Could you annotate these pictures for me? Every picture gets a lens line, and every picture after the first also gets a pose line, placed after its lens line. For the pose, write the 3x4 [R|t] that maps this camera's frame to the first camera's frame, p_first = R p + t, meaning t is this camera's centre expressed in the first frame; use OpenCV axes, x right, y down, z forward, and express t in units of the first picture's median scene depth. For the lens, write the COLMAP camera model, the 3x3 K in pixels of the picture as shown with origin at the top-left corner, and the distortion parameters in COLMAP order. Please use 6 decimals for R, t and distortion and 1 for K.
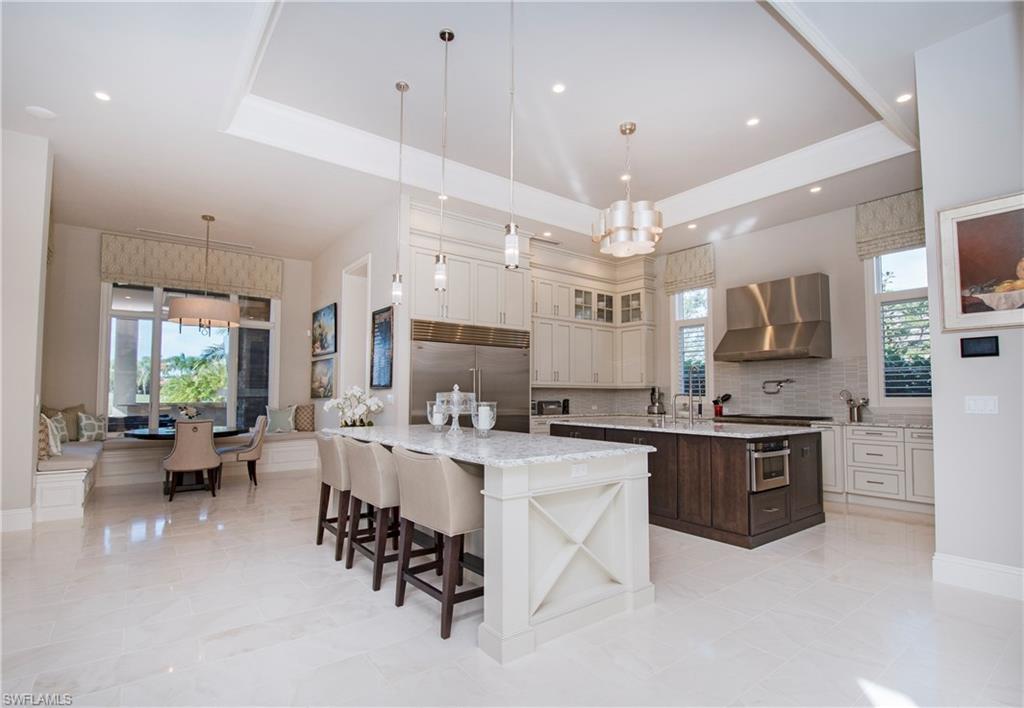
lens RADIAL K [[485.9, 0, 507.5], [0, 485.9, 372.1], [0, 0, 1]] dist [-0.000515, 0.000002]
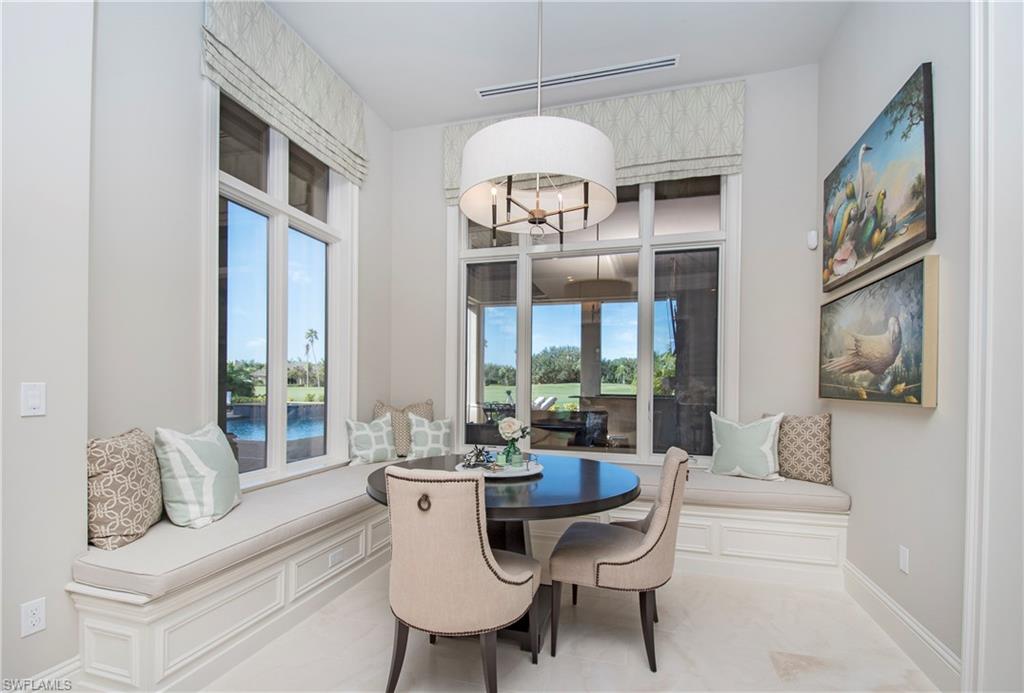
lens RADIAL K [[465.4, 0, 513.8], [0, 465.4, 385.5], [0, 0, 1]] dist [-0.000513, -0.000143]
pose [[0.603191, 0.010547, -0.797527, -0.275311], [0.024941, 0.999174, 0.032078, 0.027445], [0.797207, -0.039240, 0.602430, 0.623565]]
